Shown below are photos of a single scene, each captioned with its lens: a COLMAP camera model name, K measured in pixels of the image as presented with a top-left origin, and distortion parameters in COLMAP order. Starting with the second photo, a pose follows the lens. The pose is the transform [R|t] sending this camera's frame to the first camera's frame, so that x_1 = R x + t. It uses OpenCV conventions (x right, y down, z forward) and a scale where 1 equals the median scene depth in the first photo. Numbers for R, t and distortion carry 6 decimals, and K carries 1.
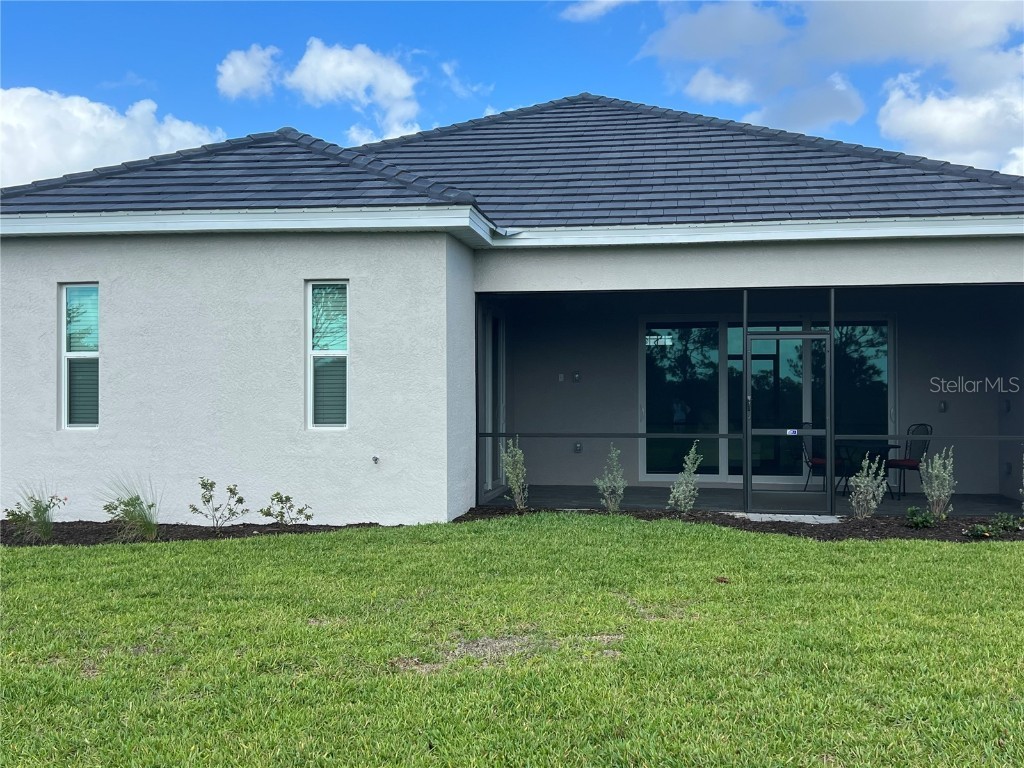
lens RADIAL K [[1095.9, 0, 503.3], [0, 1095.9, 387.4], [0, 0, 1]] dist [0.100097, -0.239535]
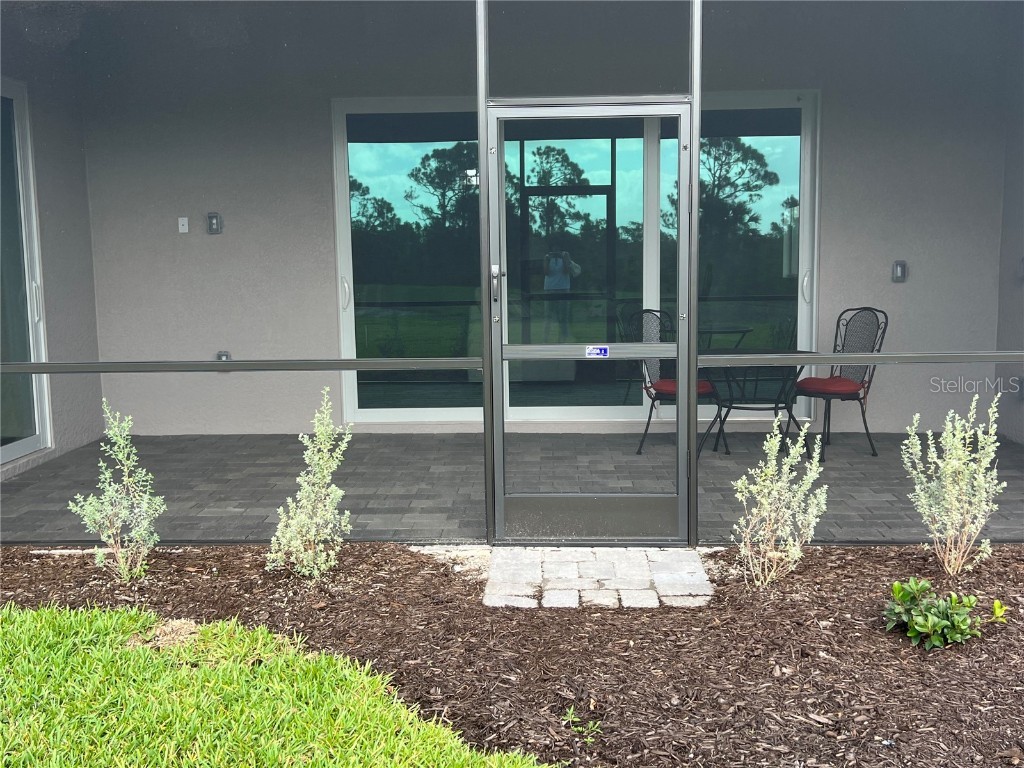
lens RADIAL K [[1196.3, 0, 512.0], [0, 1196.3, 384.0], [0, 0, 1]] dist [0.128952, 0.003703]
pose [[0.991305, -0.026157, 0.128958, 0.171371], [0.010717, 0.992837, 0.118996, -0.001140], [-0.131147, -0.116580, 0.984484, 0.559347]]
